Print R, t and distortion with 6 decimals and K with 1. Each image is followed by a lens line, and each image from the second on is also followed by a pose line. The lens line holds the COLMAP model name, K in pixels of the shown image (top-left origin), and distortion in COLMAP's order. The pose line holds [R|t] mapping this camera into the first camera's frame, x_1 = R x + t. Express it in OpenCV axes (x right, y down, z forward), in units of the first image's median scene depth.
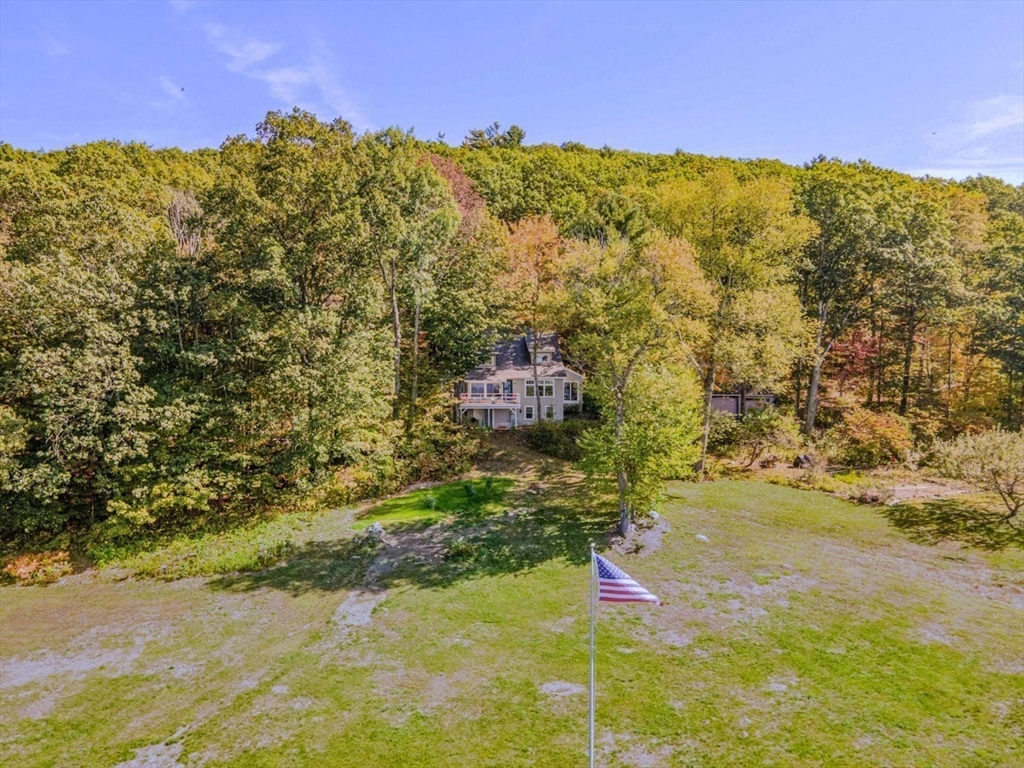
lens RADIAL K [[724.9, 0, 513.7], [0, 724.9, 385.7], [0, 0, 1]] dist [0.004214, 0.000296]
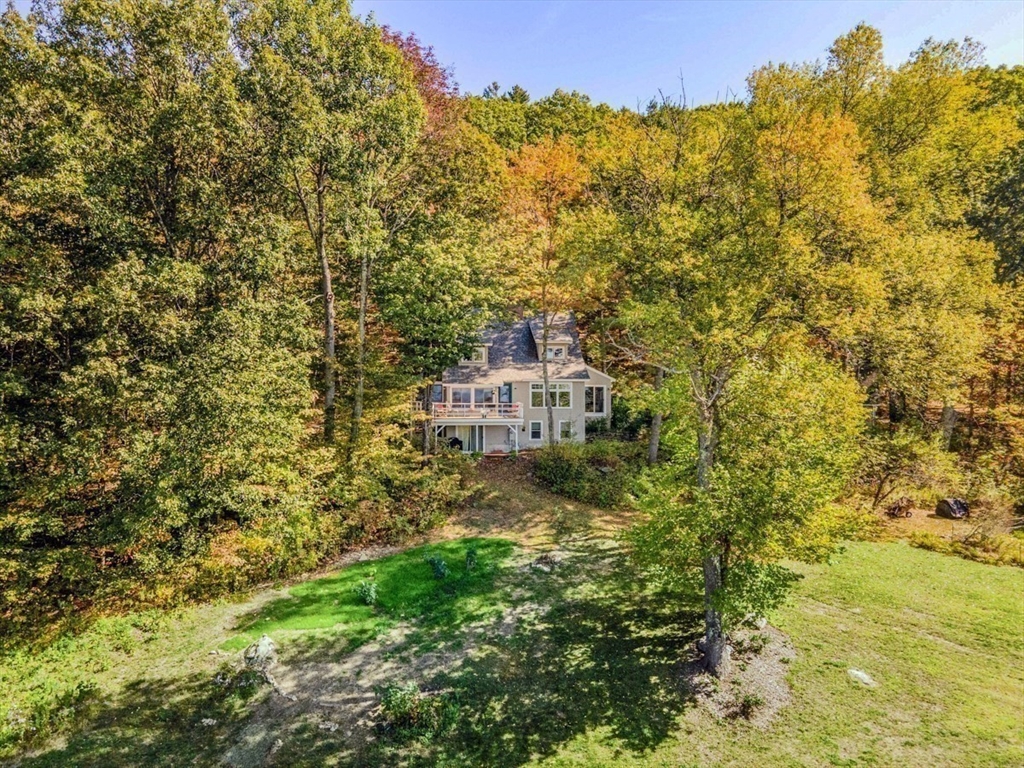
lens RADIAL K [[724.9, 0, 512.2], [0, 724.9, 386.4], [0, 0, 1]] dist [0.004214, 0.000296]
pose [[0.999983, 0.001282, -0.005665, 0.003101], [-0.001303, 0.999992, -0.003711, -0.003154], [0.005660, 0.003718, 0.999977, 0.404347]]
